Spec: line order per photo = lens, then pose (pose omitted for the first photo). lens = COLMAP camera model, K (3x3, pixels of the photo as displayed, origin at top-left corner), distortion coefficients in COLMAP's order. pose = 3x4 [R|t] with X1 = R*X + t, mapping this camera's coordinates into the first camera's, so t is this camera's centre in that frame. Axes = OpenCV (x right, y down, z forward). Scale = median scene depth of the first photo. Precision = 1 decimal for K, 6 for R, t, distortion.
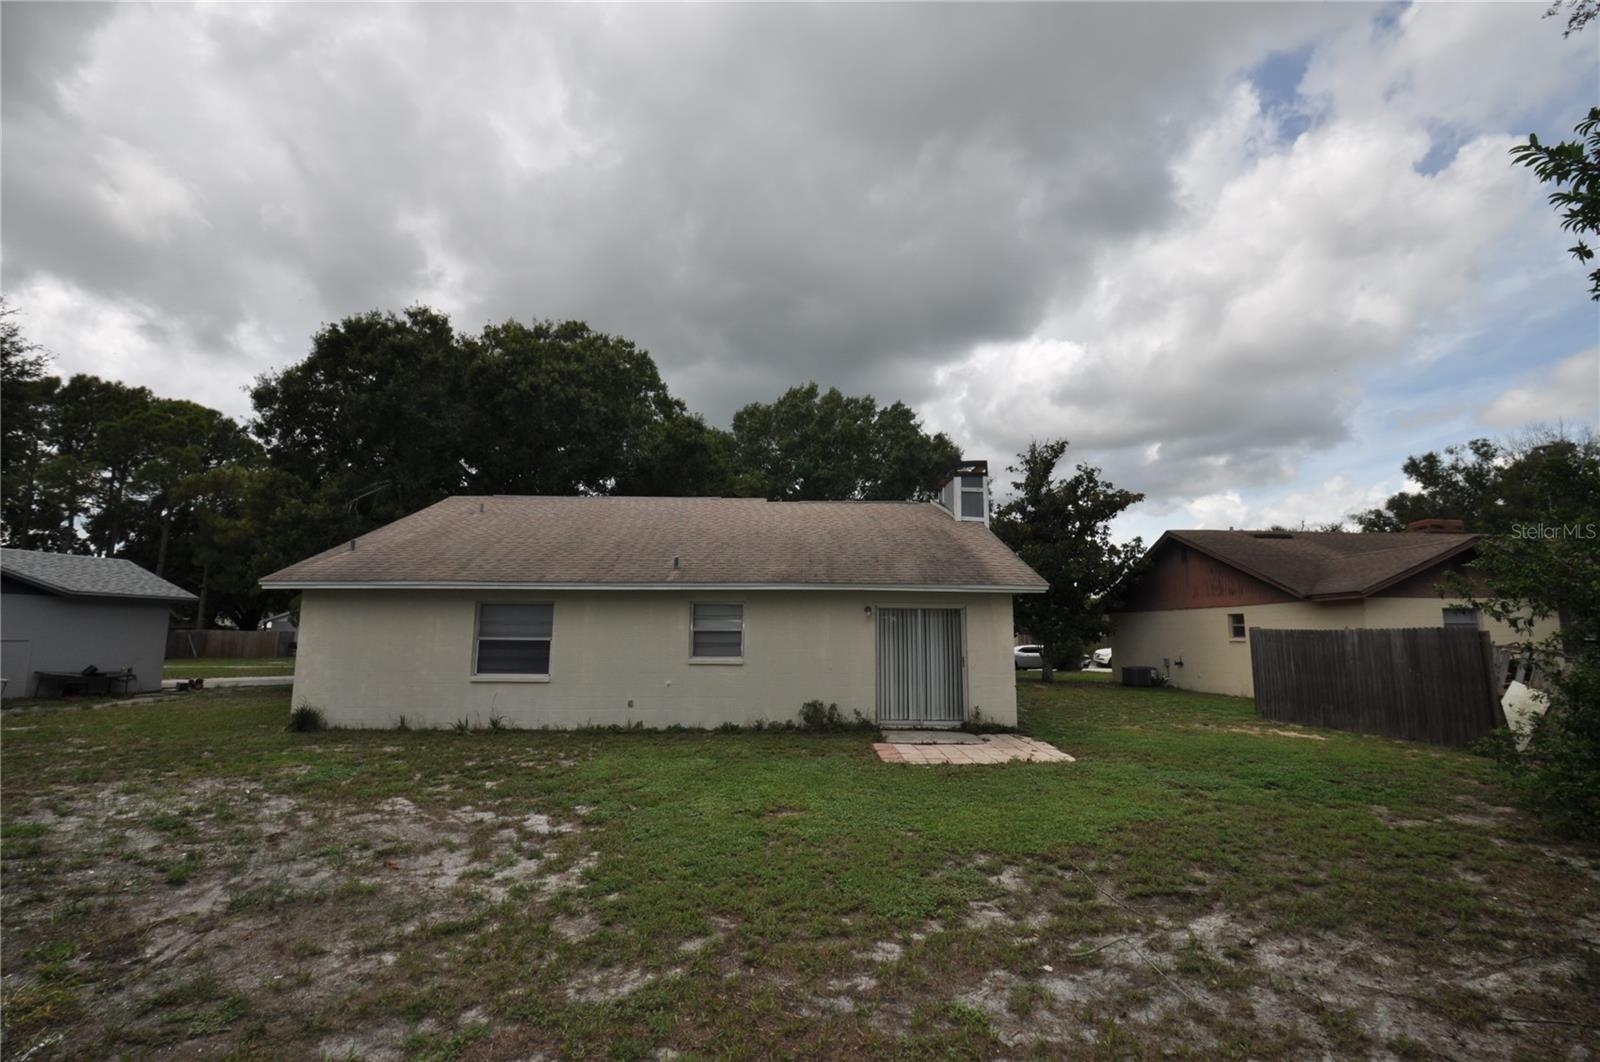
lens RADIAL K [[710.3, 0, 793.6], [0, 710.3, 525.5], [0, 0, 1]] dist [-0.001724, -0.019976]
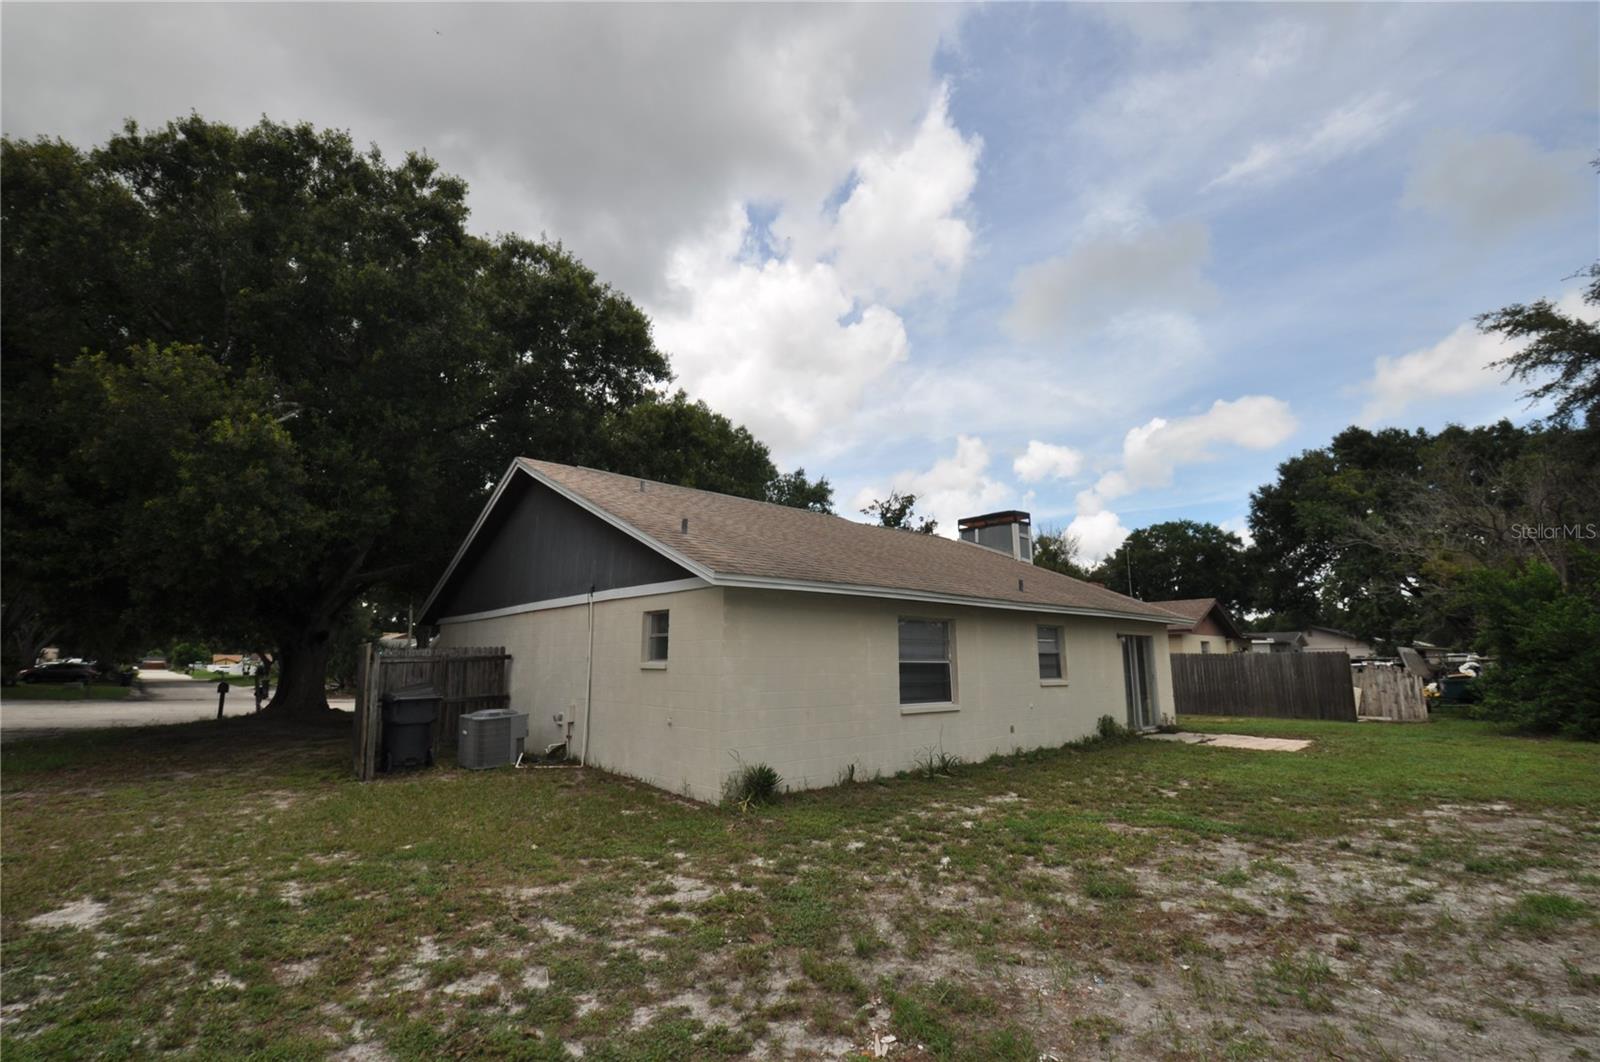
lens RADIAL K [[710.3, 0, 793.6], [0, 710.3, 525.5], [0, 0, 1]] dist [-0.001724, -0.019976]
pose [[0.756665, 0.119226, 0.642840, -1.089821], [-0.095577, 0.992841, -0.071639, 0.073476], [-0.646779, -0.007233, 0.762643, 0.452315]]
